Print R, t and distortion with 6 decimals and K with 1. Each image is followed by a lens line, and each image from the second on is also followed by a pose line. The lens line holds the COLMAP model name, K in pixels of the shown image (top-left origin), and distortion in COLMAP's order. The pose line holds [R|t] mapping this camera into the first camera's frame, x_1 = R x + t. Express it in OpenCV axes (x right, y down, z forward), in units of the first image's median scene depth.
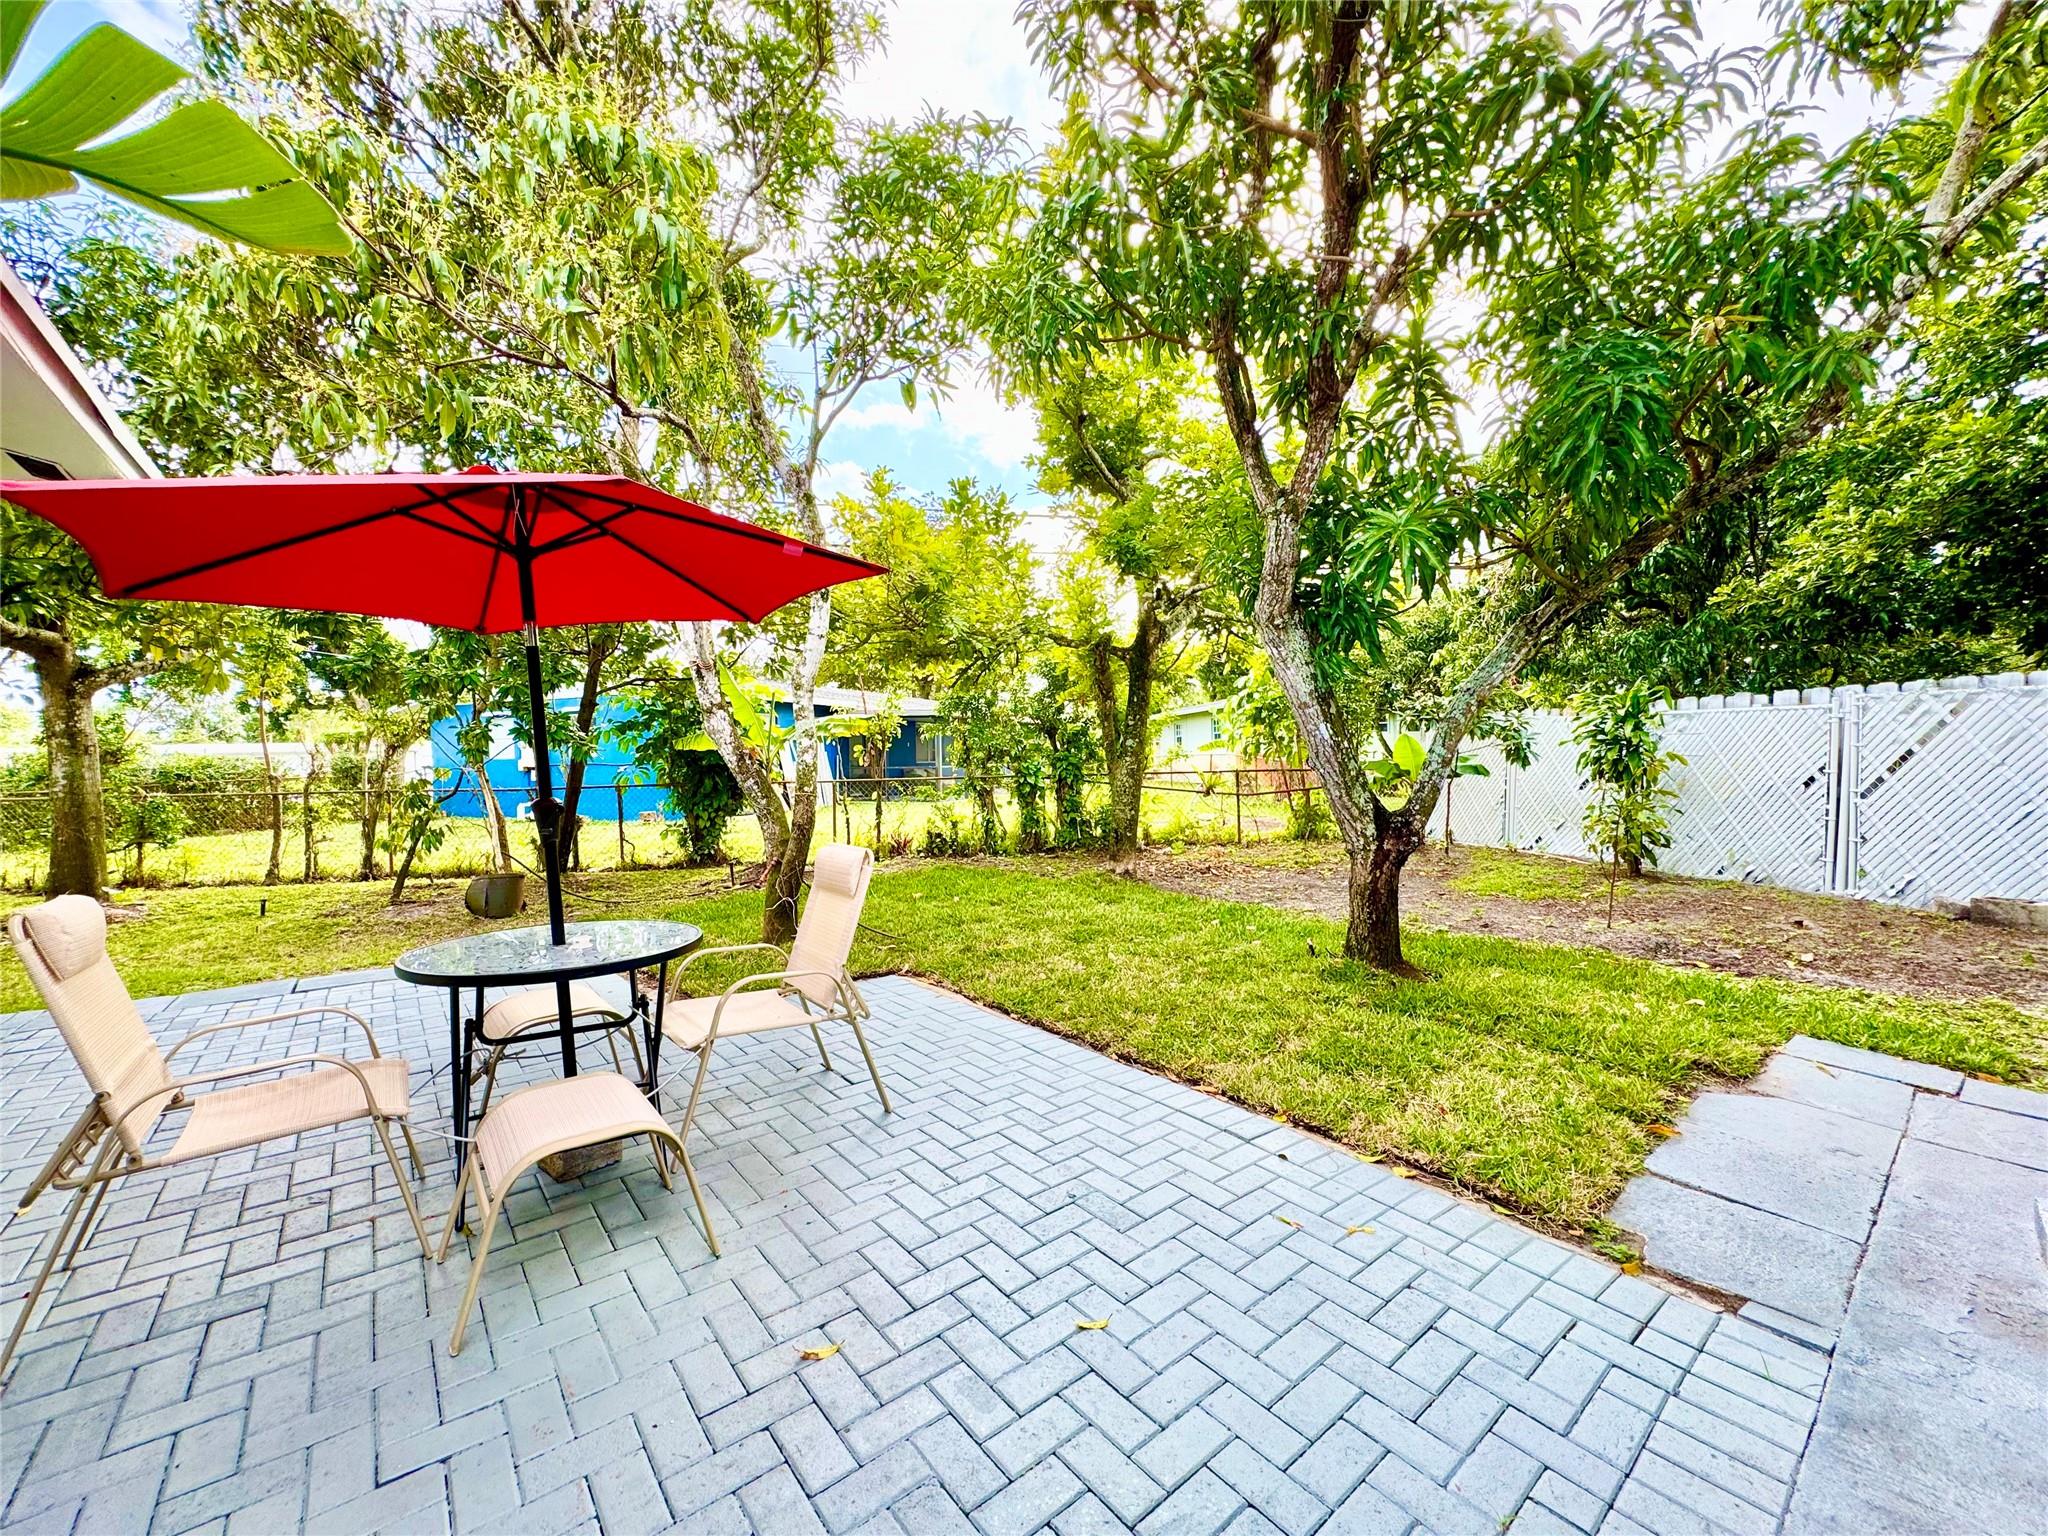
lens RADIAL K [[813.0, 0, 1021.2], [0, 813.0, 770.4], [0, 0, 1]] dist [-0.001335, 0.000628]
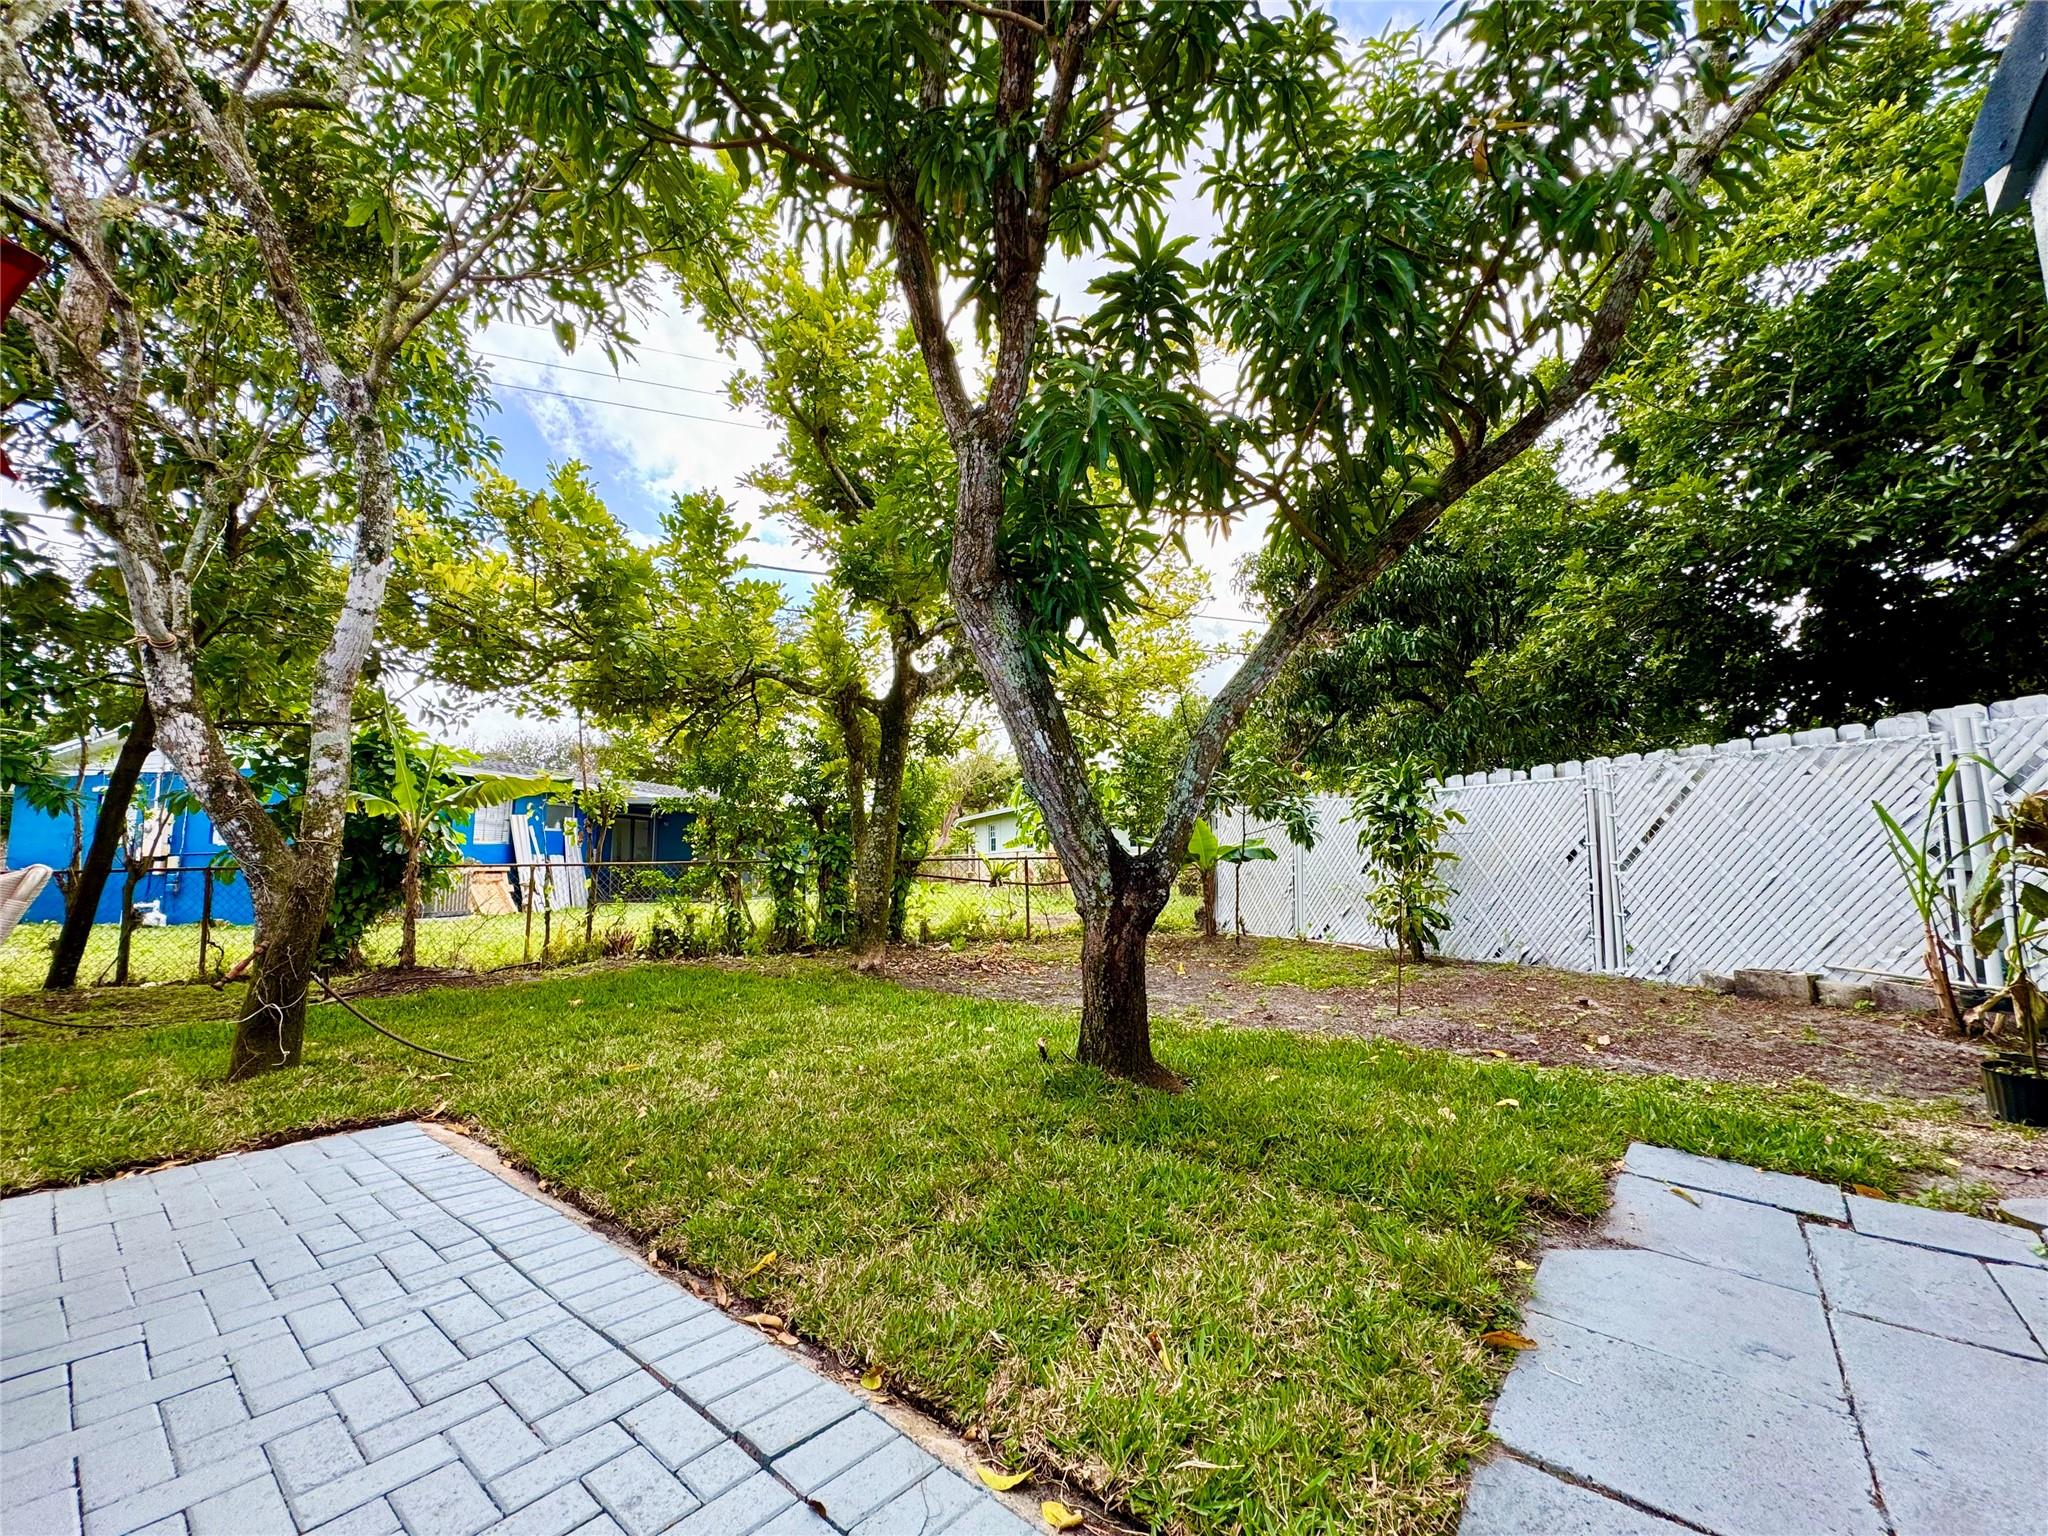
lens RADIAL K [[813.0, 0, 1020.7], [0, 813.0, 770.3], [0, 0, 1]] dist [-0.001335, 0.000628]
pose [[0.978809, 0.030421, 0.202501, 0.141059], [-0.002740, 0.990761, -0.135594, 0.052032], [-0.204755, 0.132166, 0.969849, 0.201472]]
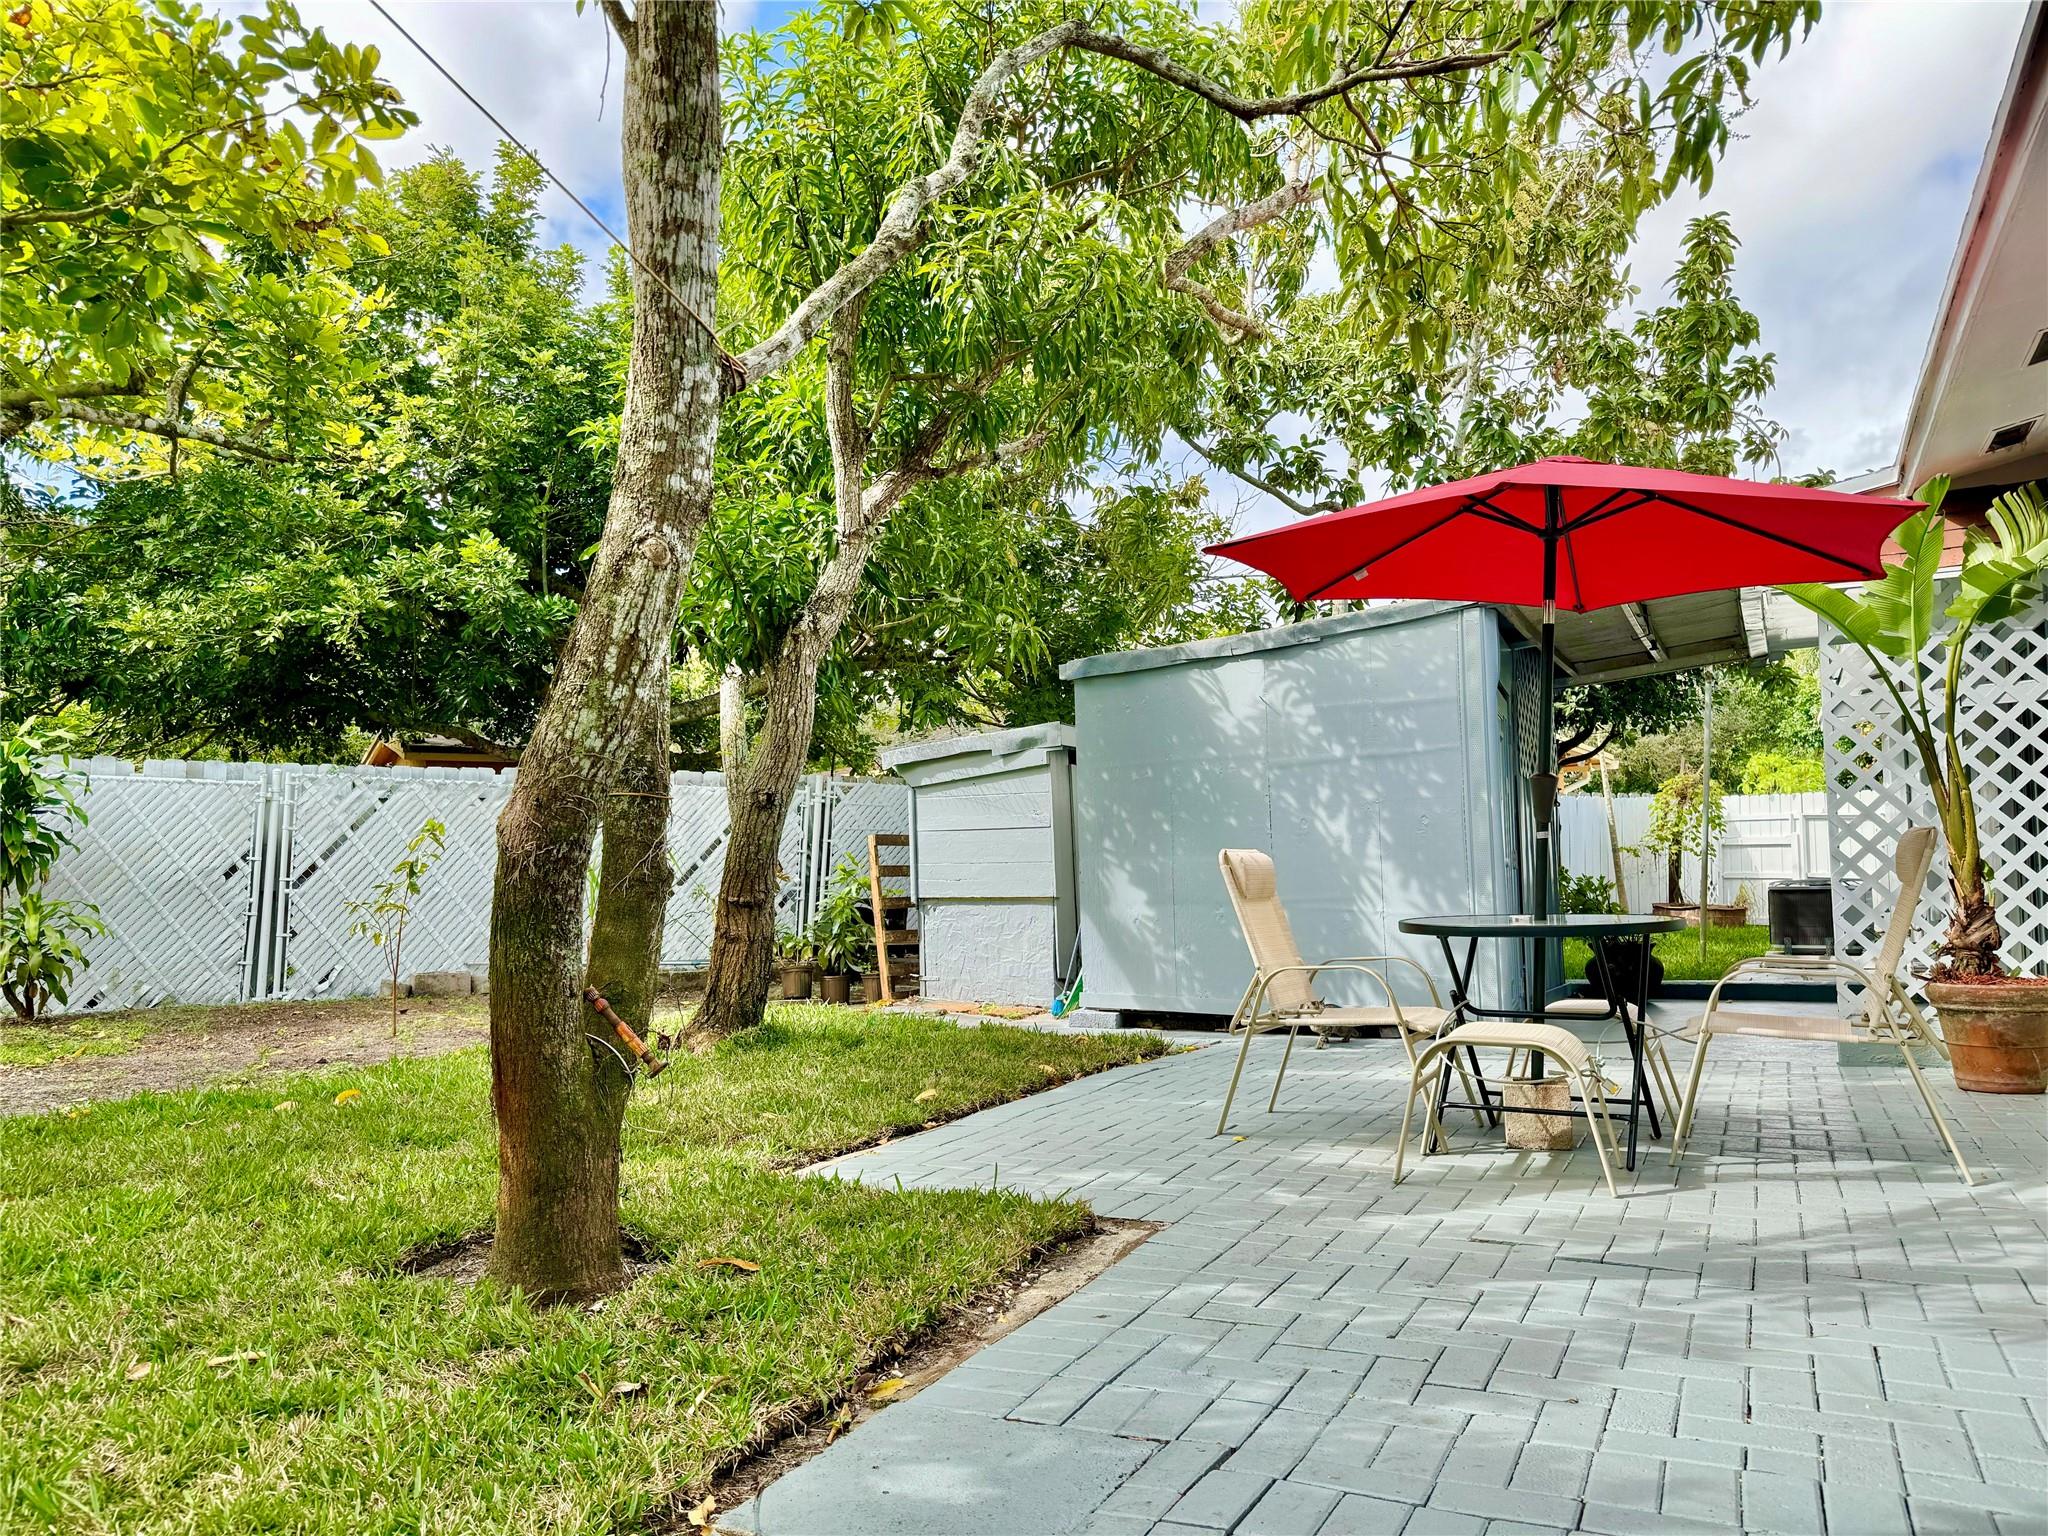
lens RADIAL K [[1426.3, 0, 1031.3], [0, 1426.3, 796.3], [0, 0, 1]] dist [0.076047, -0.088304]
pose [[-0.414514, 0.061981, 0.907930, -0.811871], [0.030150, 0.998066, -0.054370, 0.047057], [-0.909543, 0.004837, -0.415581, 0.972118]]
